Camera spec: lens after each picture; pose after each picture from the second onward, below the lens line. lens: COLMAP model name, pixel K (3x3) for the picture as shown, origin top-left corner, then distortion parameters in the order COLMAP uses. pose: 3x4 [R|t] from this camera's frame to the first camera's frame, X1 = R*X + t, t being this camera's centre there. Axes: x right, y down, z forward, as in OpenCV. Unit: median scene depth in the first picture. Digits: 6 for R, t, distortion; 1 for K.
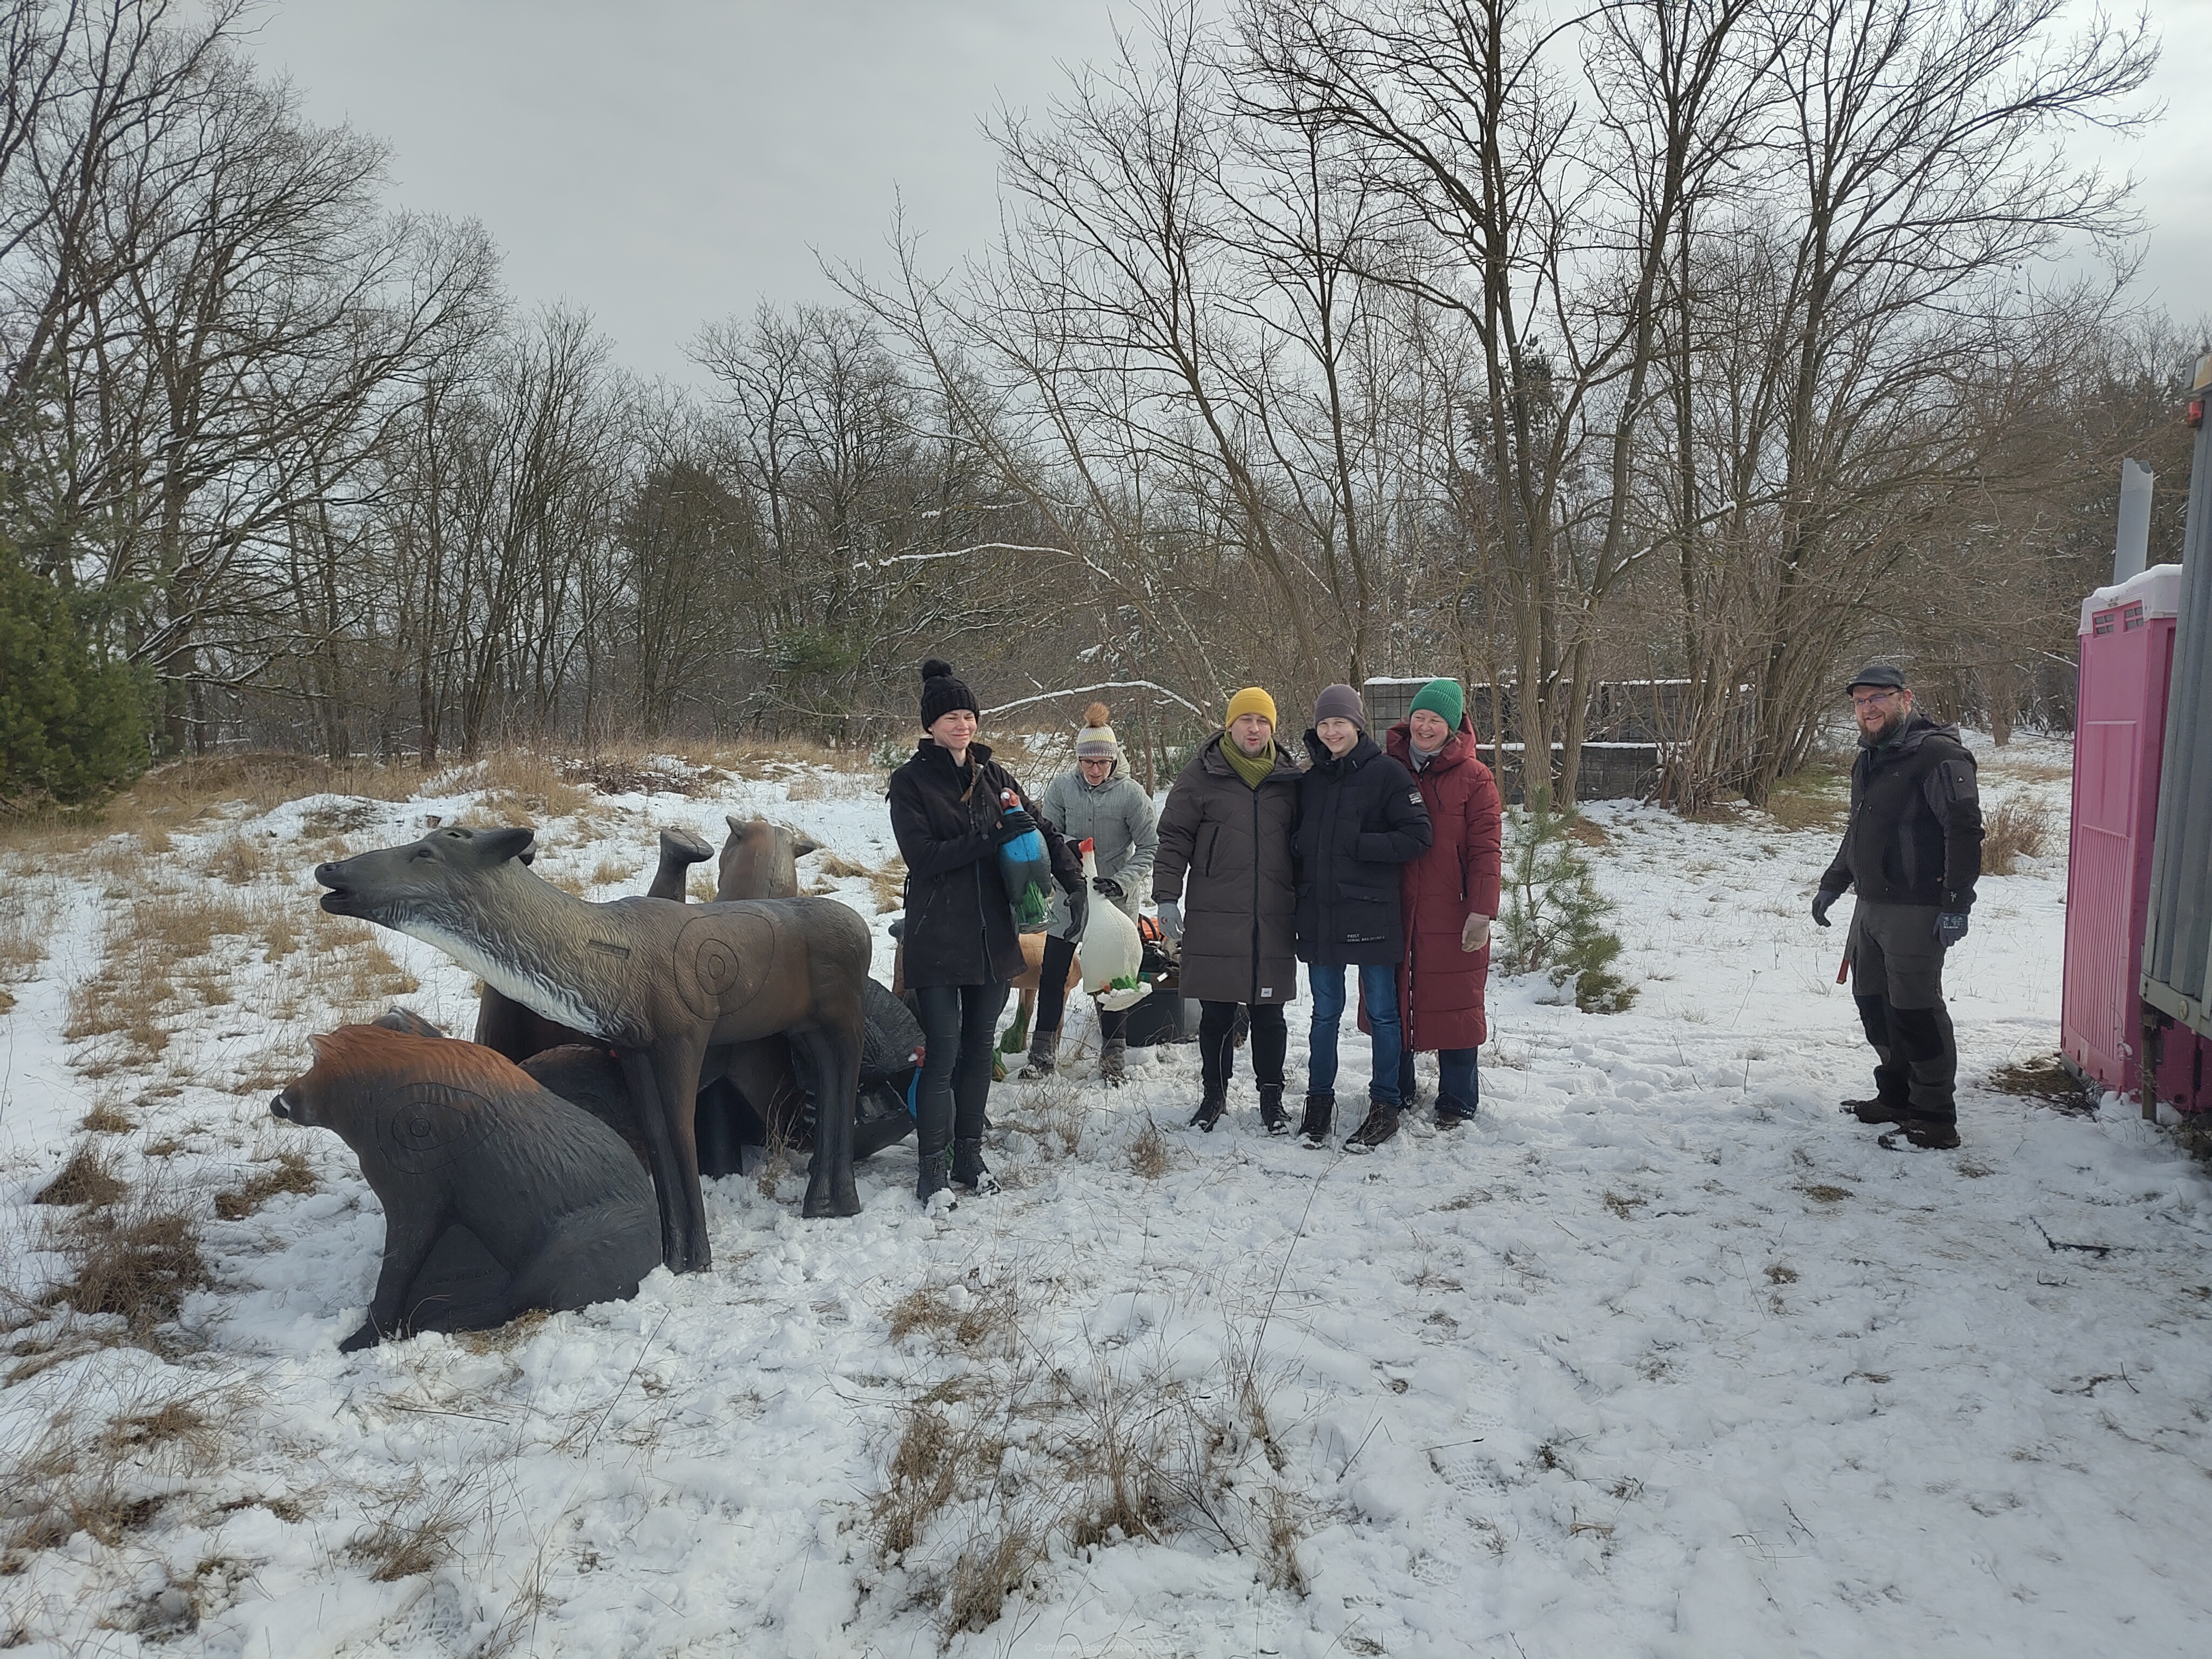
lens RADIAL K [[1624.9, 0, 1118.8], [0, 1624.9, 841.8], [0, 0, 1]] dist [0.066260, -0.075872]
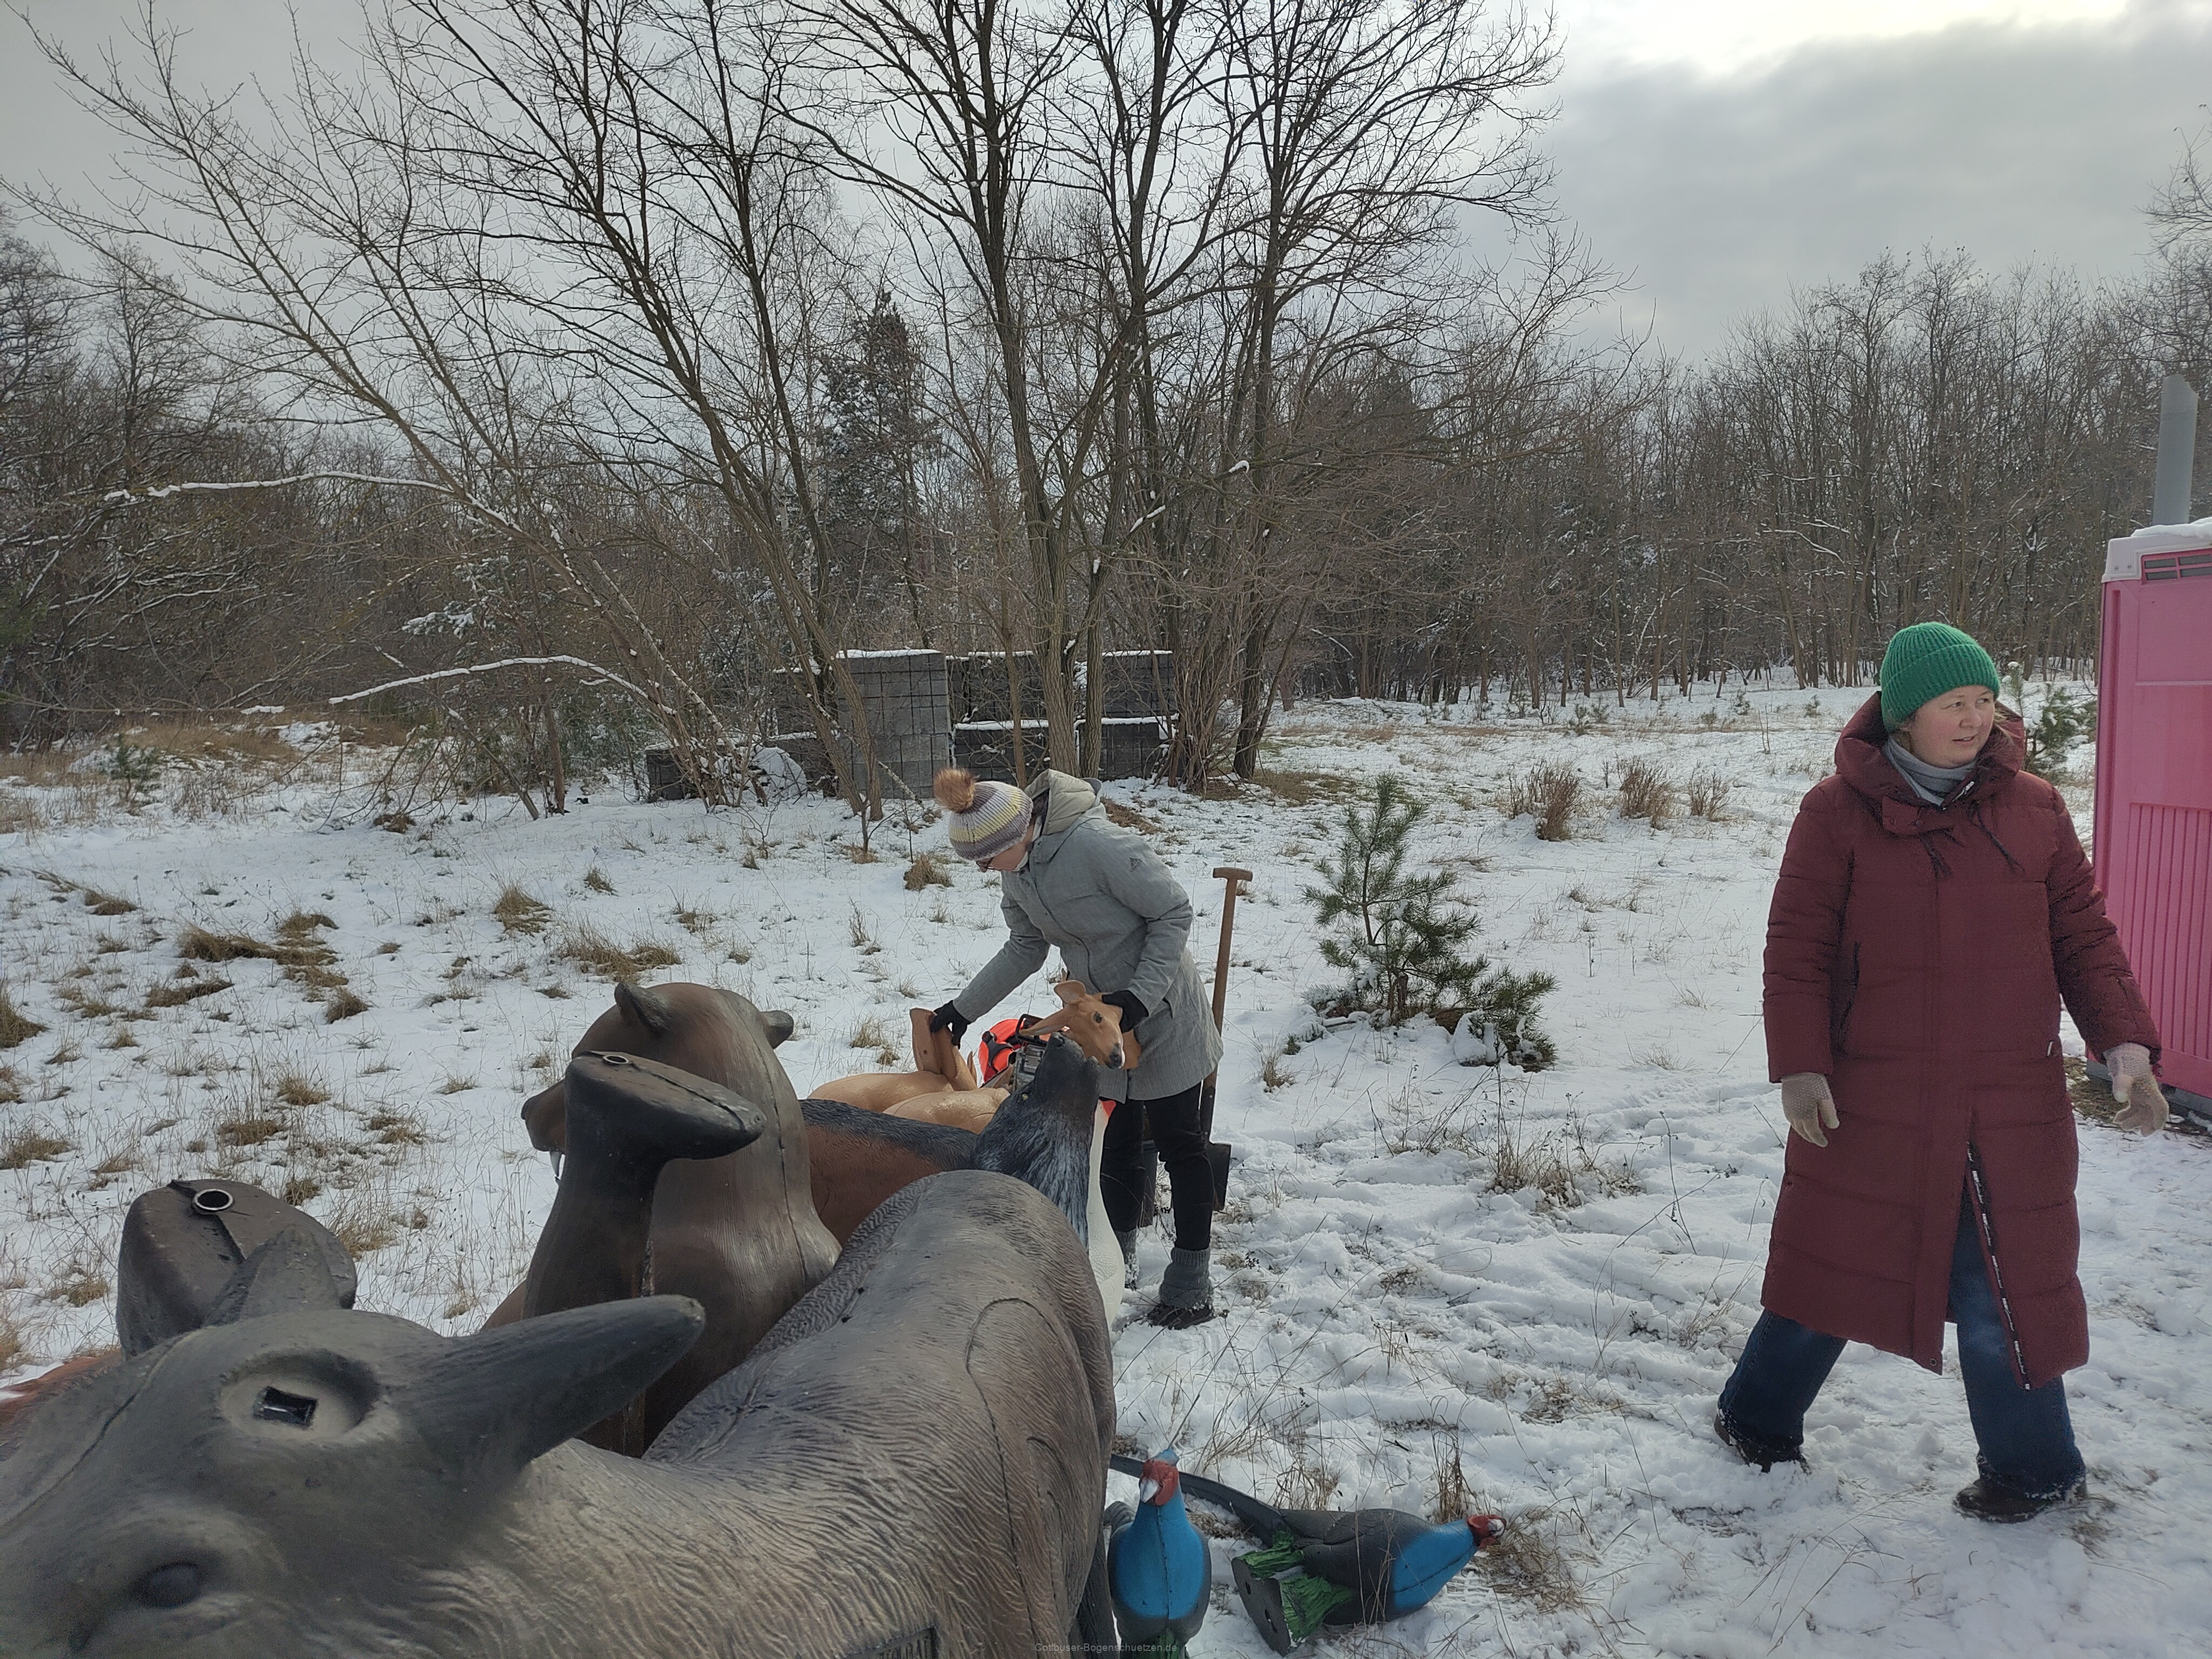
lens RADIAL K [[1591.9, 0, 1203.2], [0, 1591.9, 862.4], [0, 0, 1]] dist [0.006753, 0.000802]
pose [[0.876778, -0.072232, 0.475440, -0.103875], [0.058119, 0.997325, 0.044340, -0.018596], [-0.477370, -0.011245, 0.878630, 0.206091]]
